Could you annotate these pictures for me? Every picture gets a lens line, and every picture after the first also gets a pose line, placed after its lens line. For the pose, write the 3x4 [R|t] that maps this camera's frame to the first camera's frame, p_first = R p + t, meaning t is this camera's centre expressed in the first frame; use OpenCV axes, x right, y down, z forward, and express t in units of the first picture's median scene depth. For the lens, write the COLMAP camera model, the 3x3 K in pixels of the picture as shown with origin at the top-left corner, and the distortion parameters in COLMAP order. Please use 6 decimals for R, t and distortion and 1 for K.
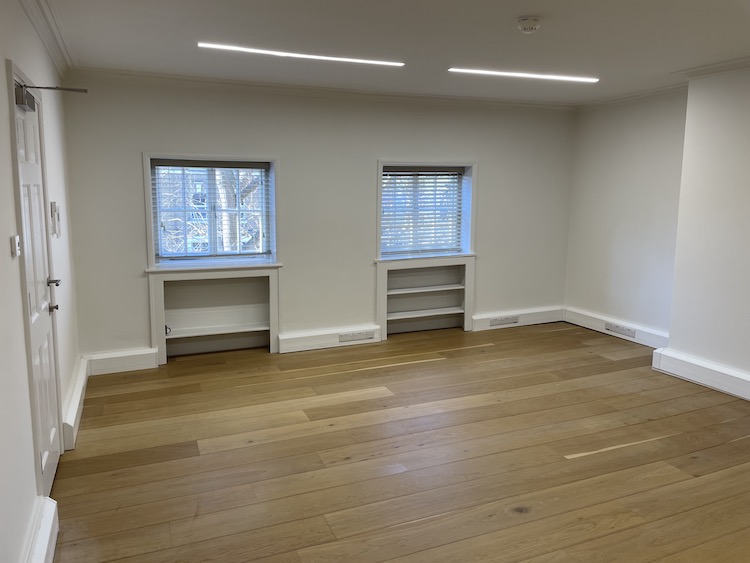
lens RADIAL K [[577.2, 0, 379.3], [0, 577.2, 277.6], [0, 0, 1]] dist [0.108613, -0.141527]
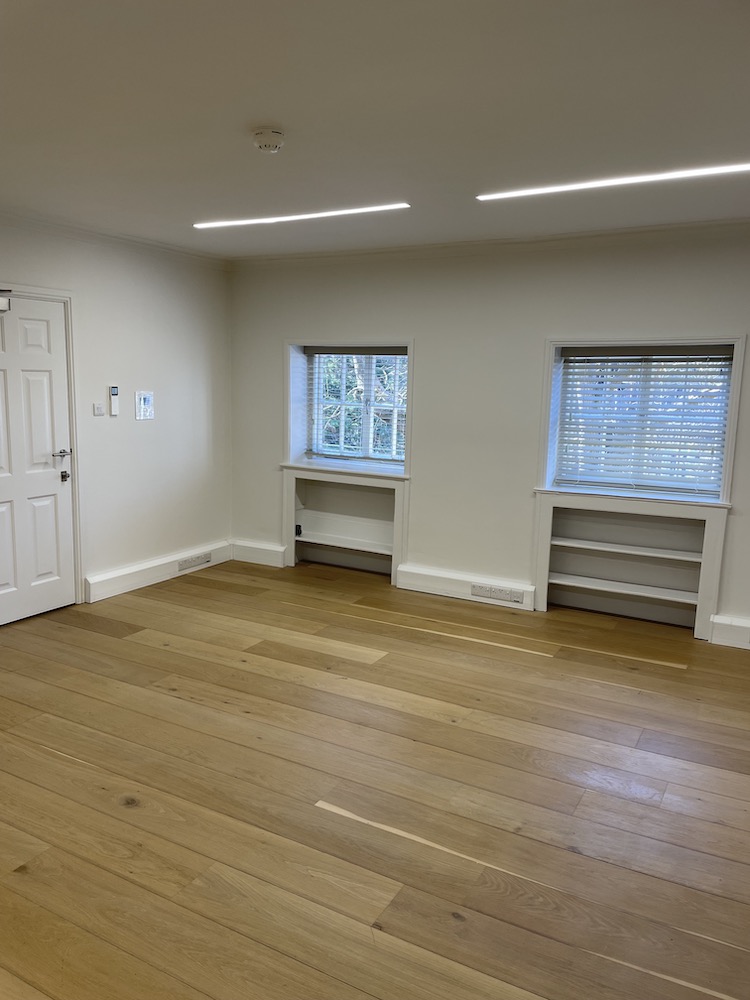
lens RADIAL K [[769.6, 0, 369.7], [0, 769.6, 500.3], [0, 0, 1]] dist [0.108613, -0.141527]
pose [[0.592859, 0.138089, -0.793379, 0.768916], [-0.139703, 0.987887, 0.067549, -0.065704], [0.793096, 0.070790, 0.604969, 0.398213]]
